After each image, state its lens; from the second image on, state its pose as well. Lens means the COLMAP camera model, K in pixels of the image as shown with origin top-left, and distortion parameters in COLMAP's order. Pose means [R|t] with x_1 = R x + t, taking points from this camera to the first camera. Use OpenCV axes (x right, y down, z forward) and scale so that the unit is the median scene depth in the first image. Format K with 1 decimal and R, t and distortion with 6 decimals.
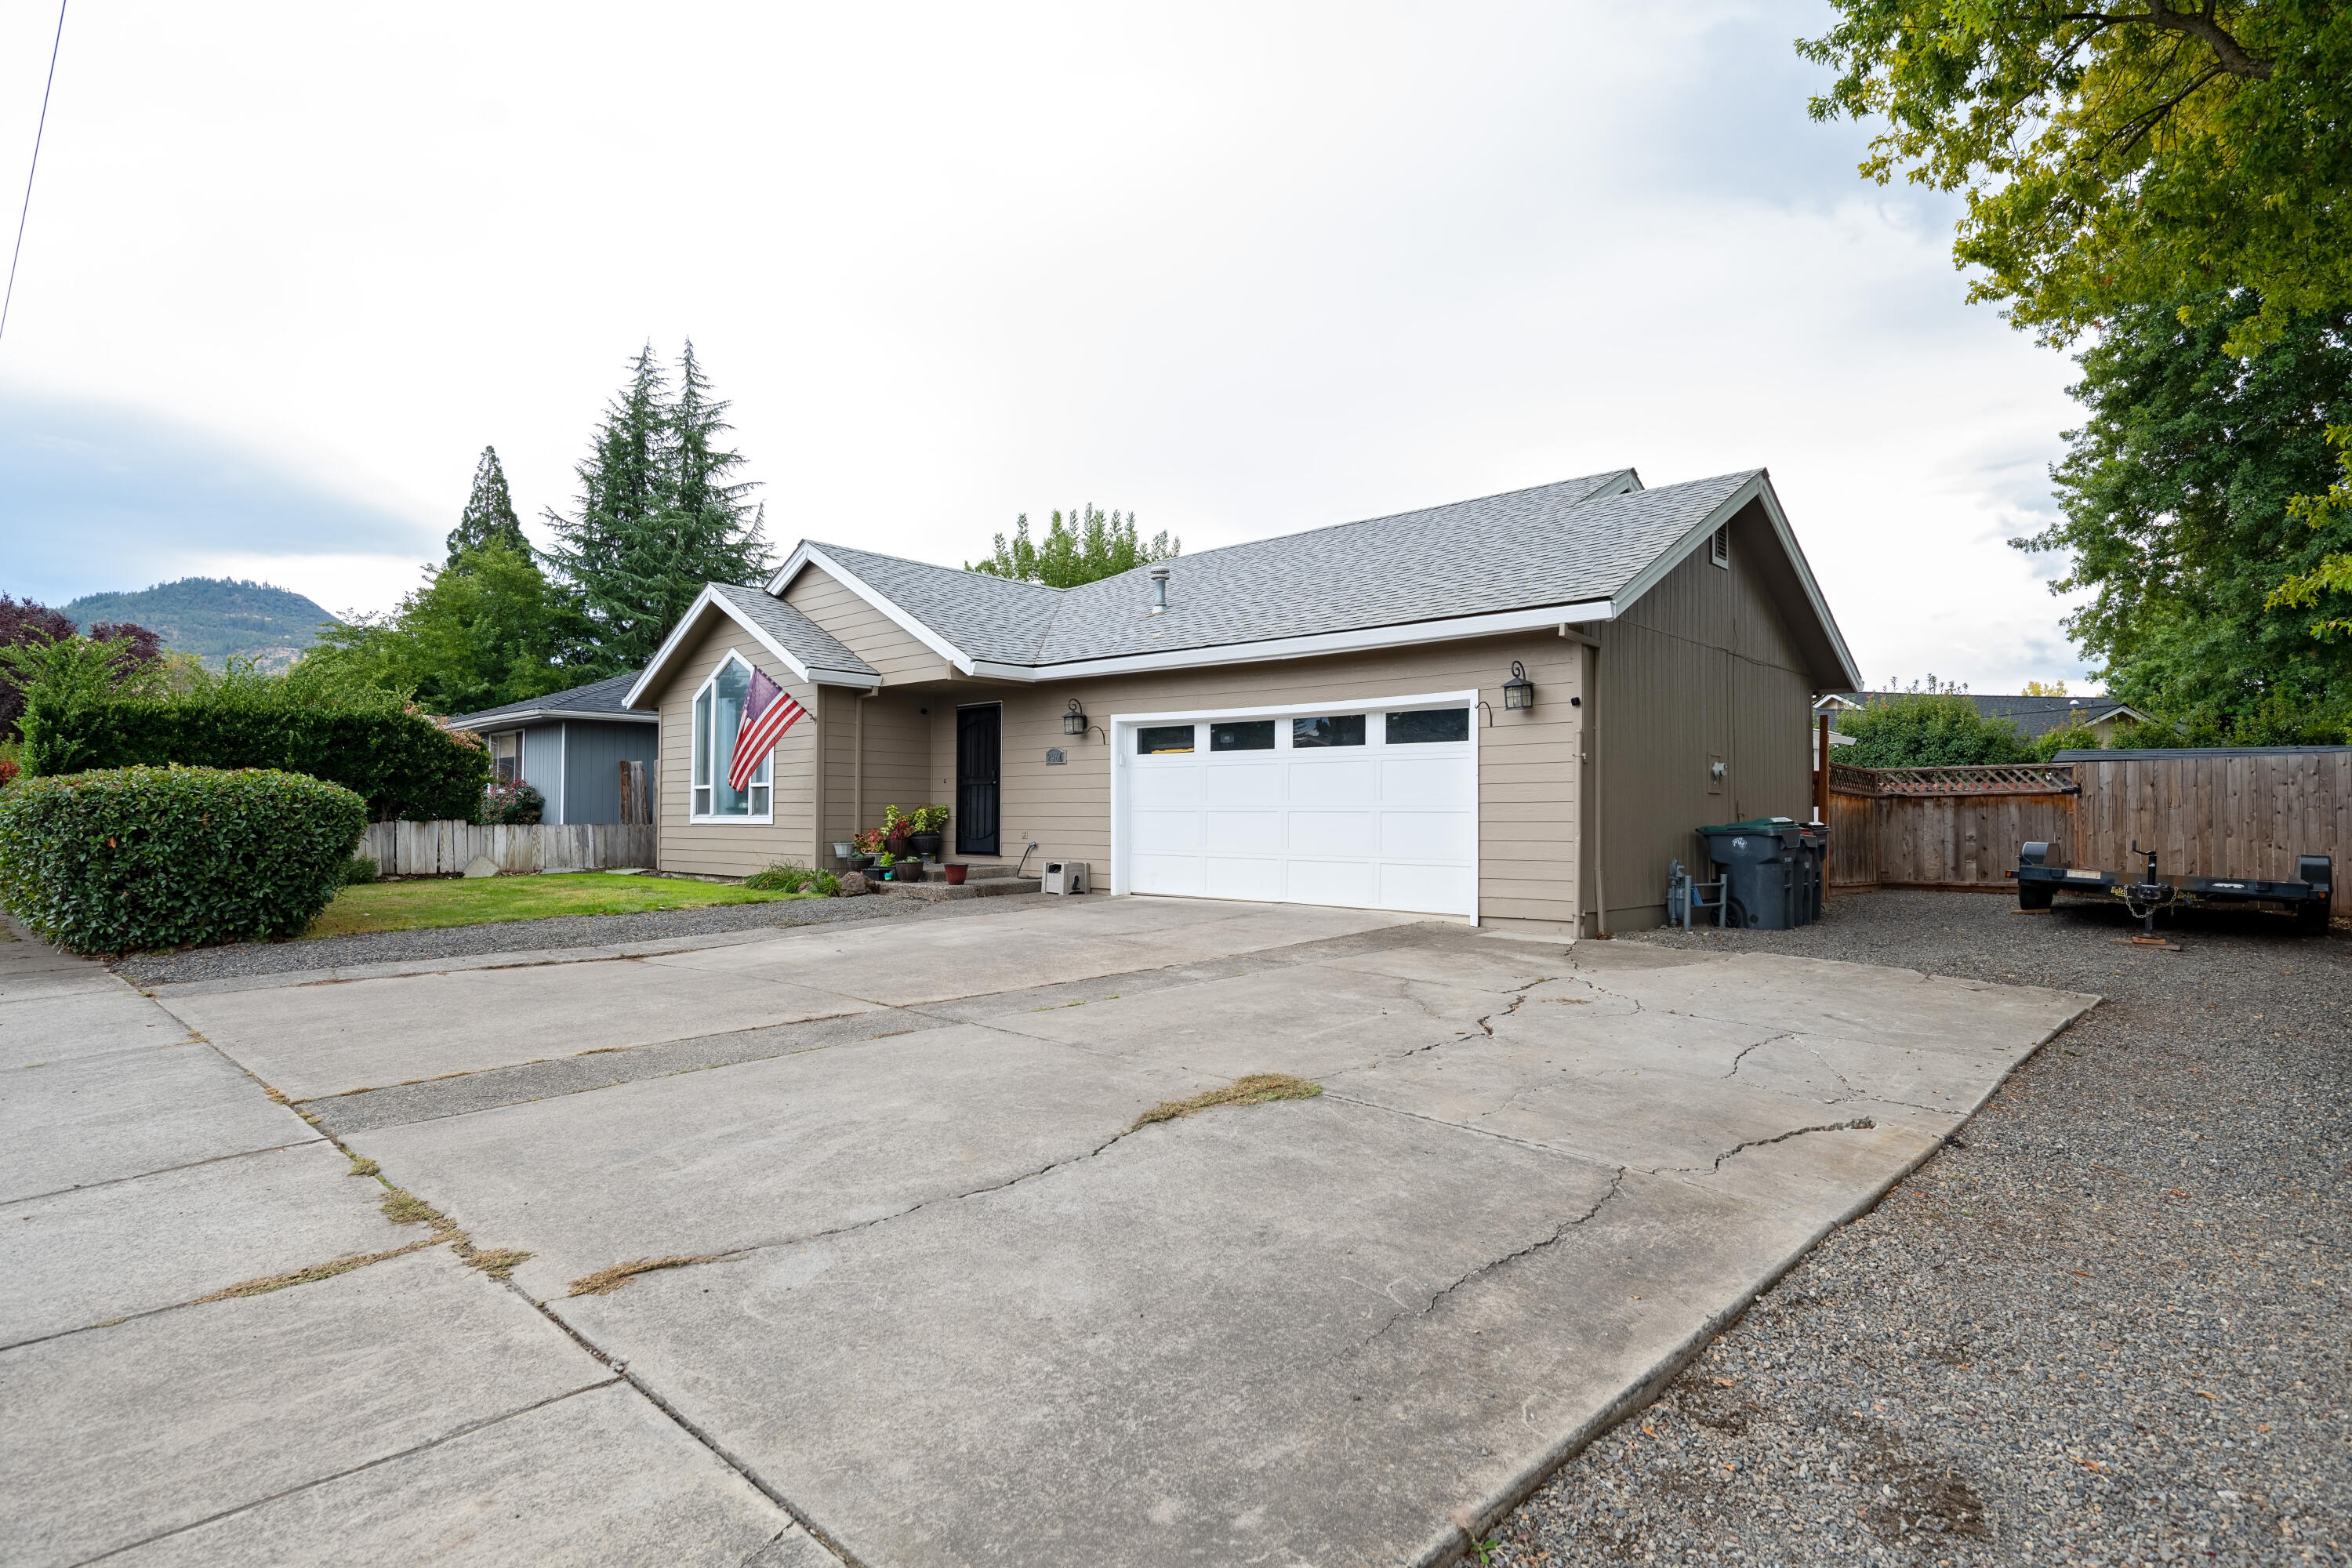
lens RADIAL K [[1205.6, 0, 1166.6], [0, 1205.6, 811.4], [0, 0, 1]] dist [-0.017056, 0.005421]
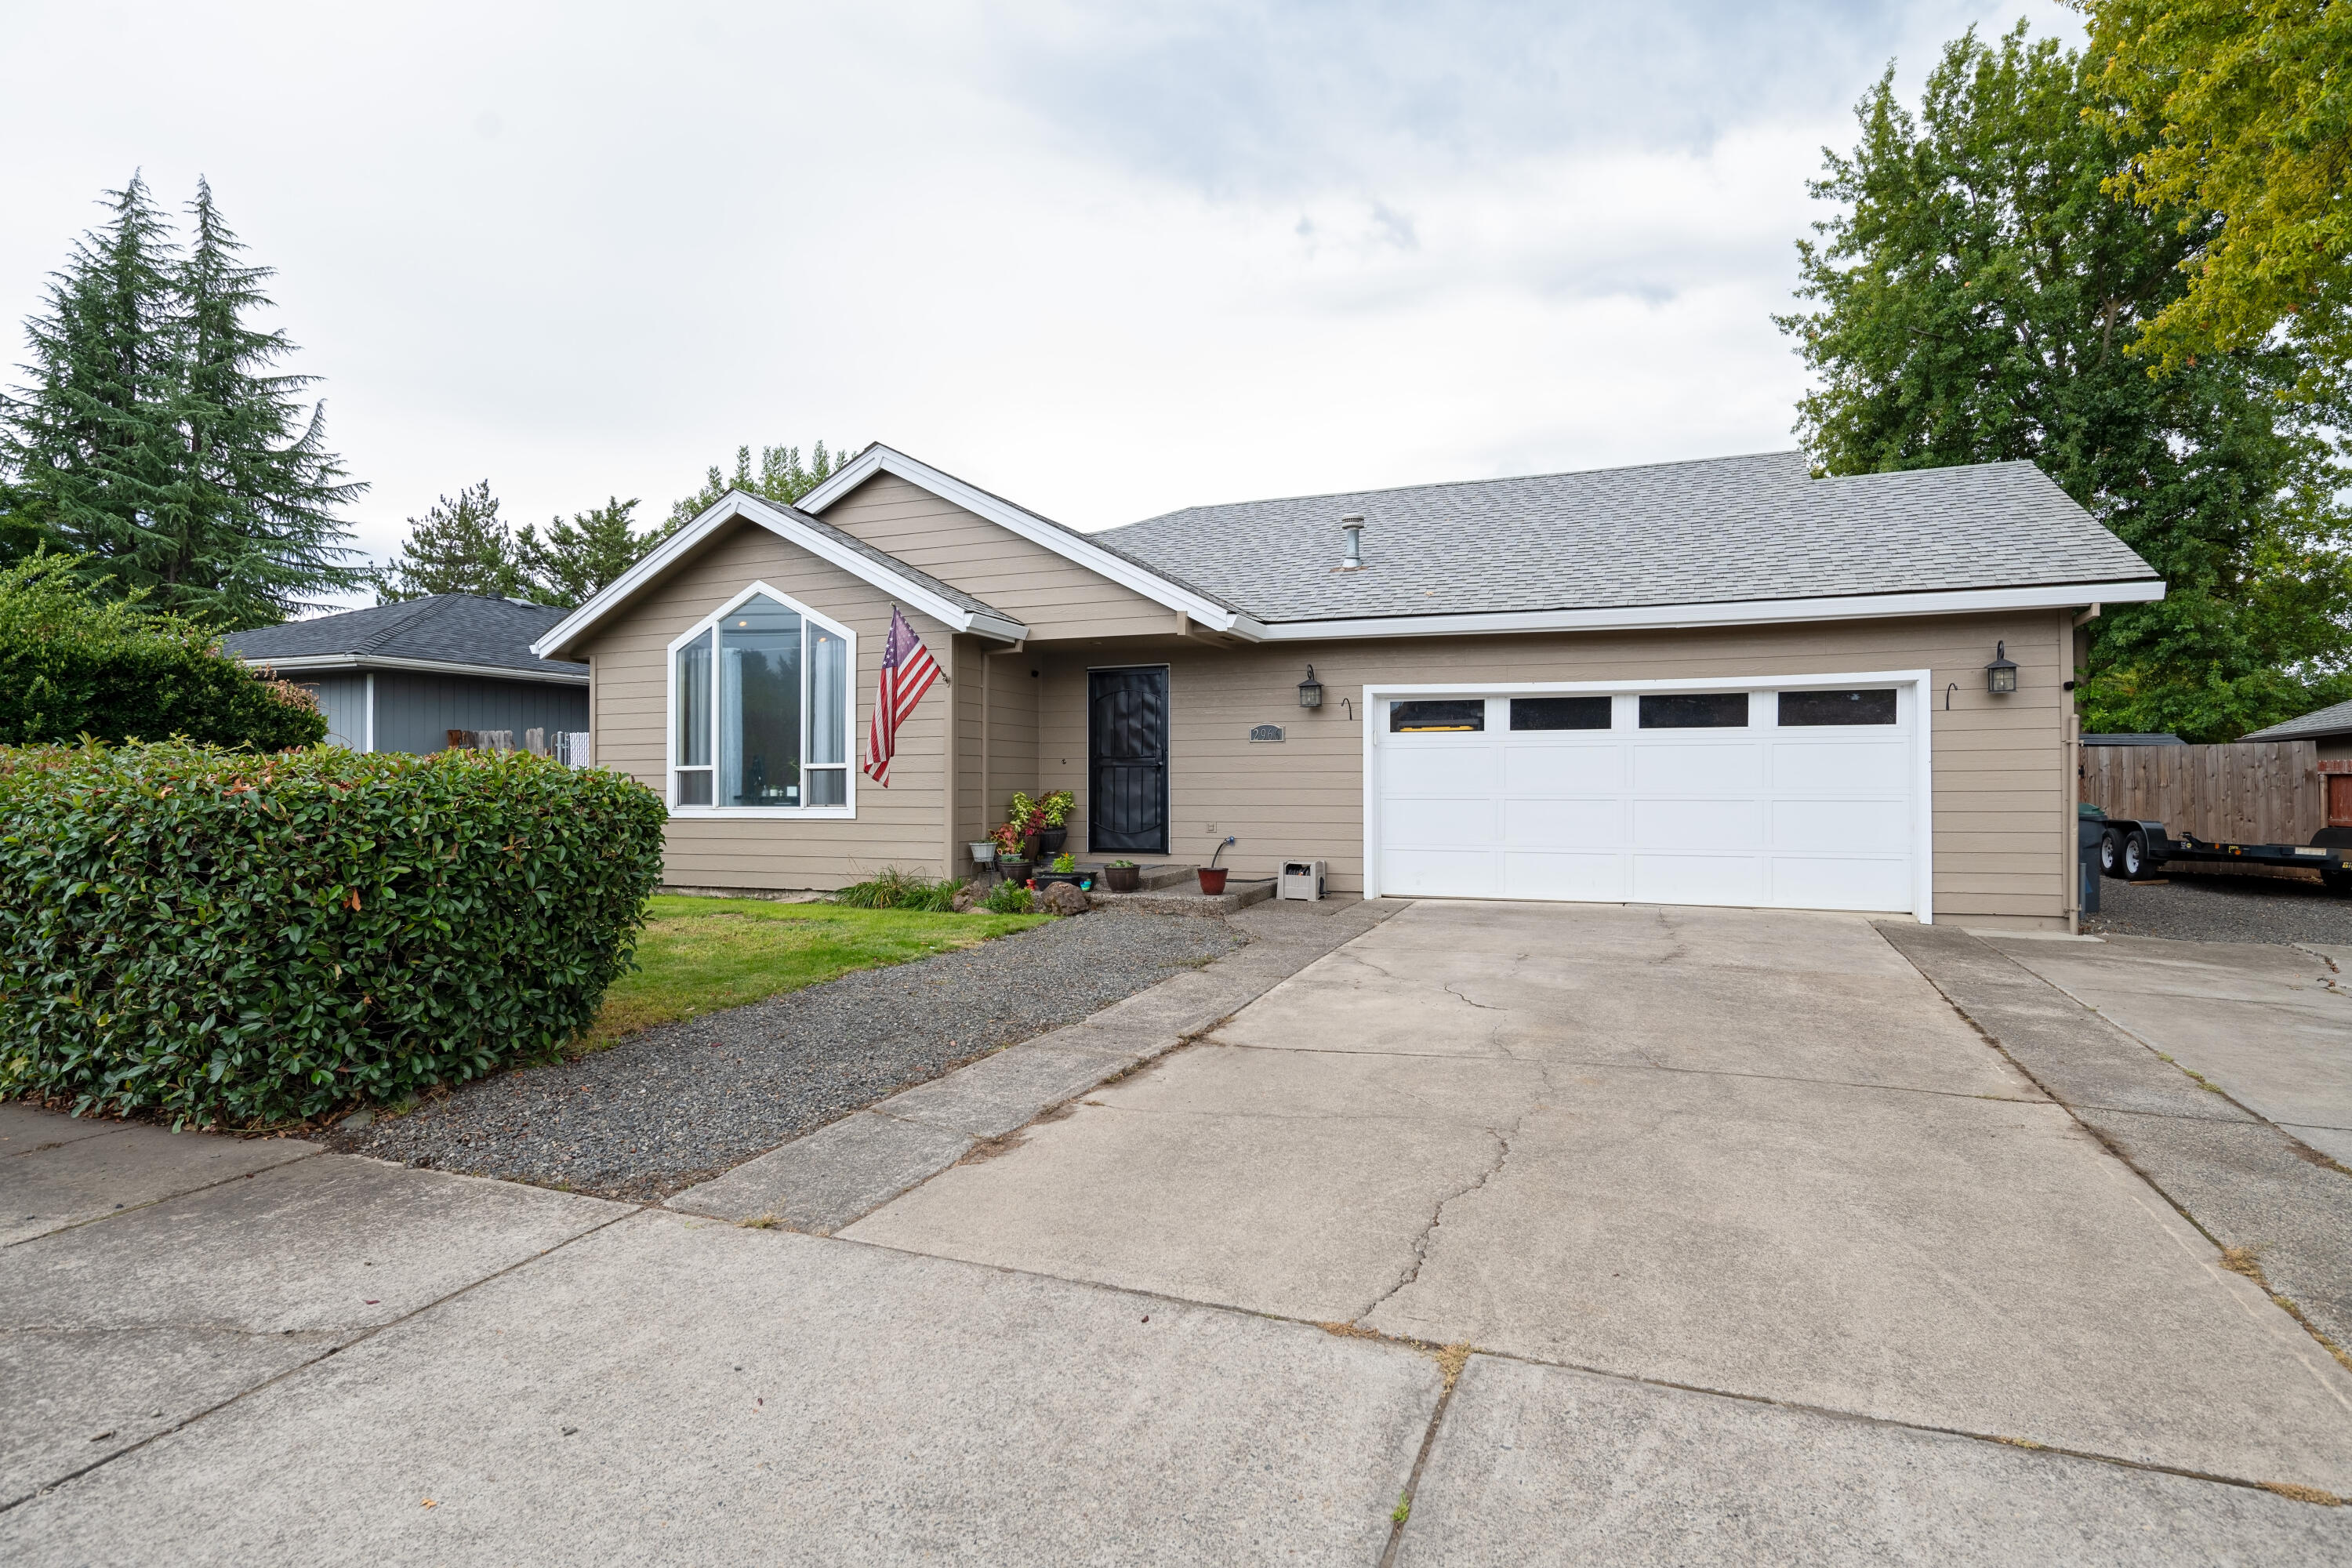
lens RADIAL K [[1205.6, 0, 1184.3], [0, 1205.6, 790.2], [0, 0, 1]] dist [-0.017056, 0.005421]
pose [[0.930452, -0.007242, 0.366343, -0.434687], [0.005148, 0.999964, 0.006693, -0.011938], [-0.366378, -0.004342, 0.930456, 0.242826]]
